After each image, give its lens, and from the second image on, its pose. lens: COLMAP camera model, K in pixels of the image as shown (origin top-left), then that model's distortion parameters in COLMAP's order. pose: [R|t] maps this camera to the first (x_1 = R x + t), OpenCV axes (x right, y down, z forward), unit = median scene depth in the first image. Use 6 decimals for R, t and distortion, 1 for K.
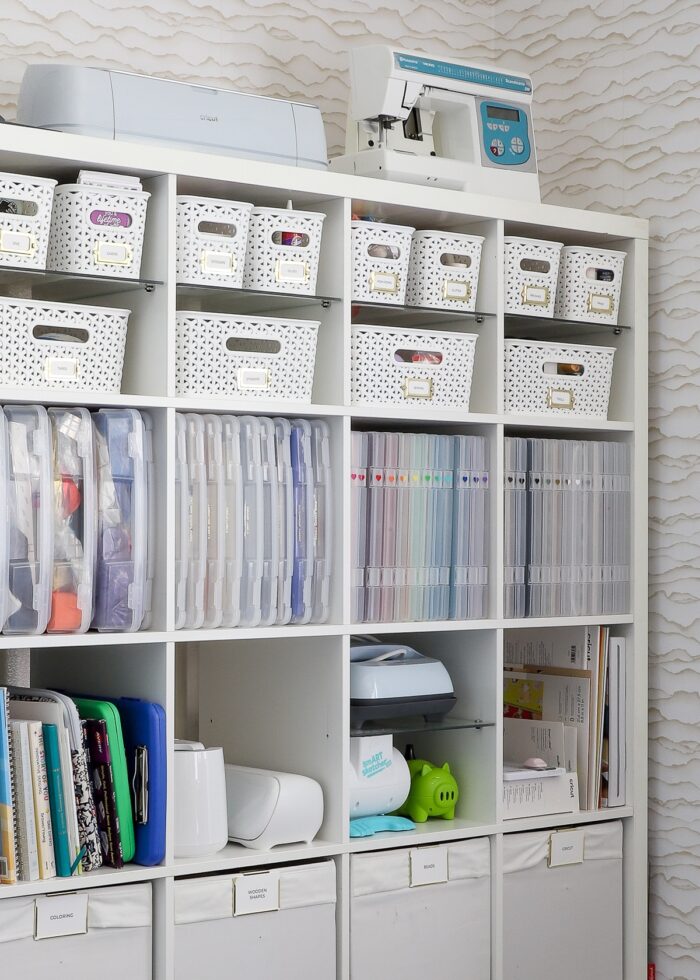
lens RADIAL K [[2200.5, 0, 350.3], [0, 2200.5, 517.9], [0, 0, 1]] dist [-0.046034, 0.454616]
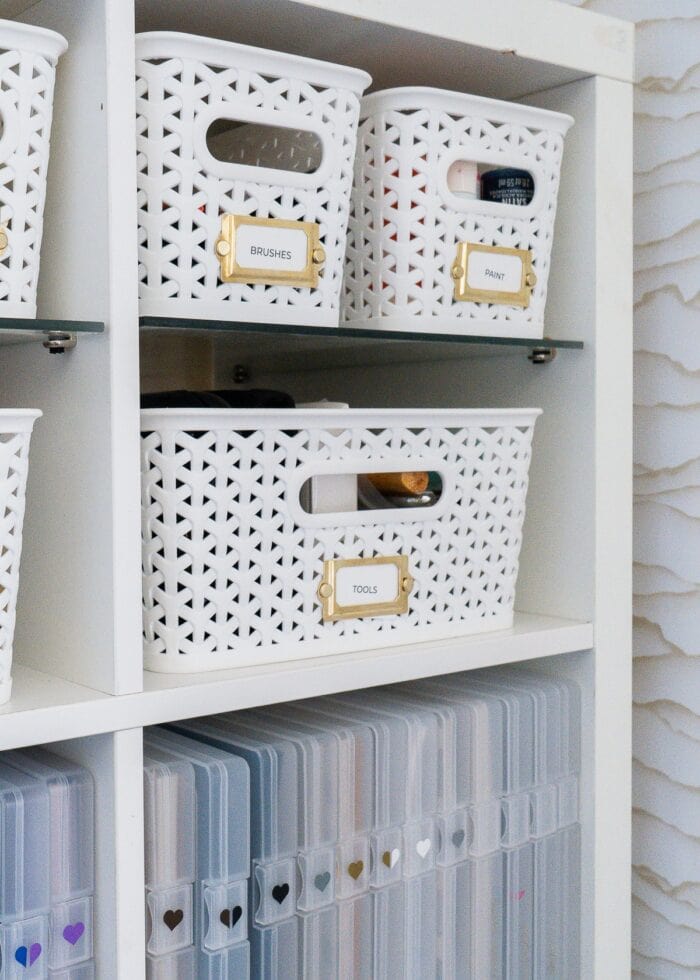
lens RADIAL K [[1541.0, 0, 350.0], [0, 1541.0, 490.0], [0, 0, 1]] dist [0.023483, 0.071338]
pose [[0.999678, -0.010026, 0.023316, 0.090359], [0.008711, 0.998403, 0.055816, -0.081662], [-0.023838, -0.055595, 0.998169, 0.801855]]
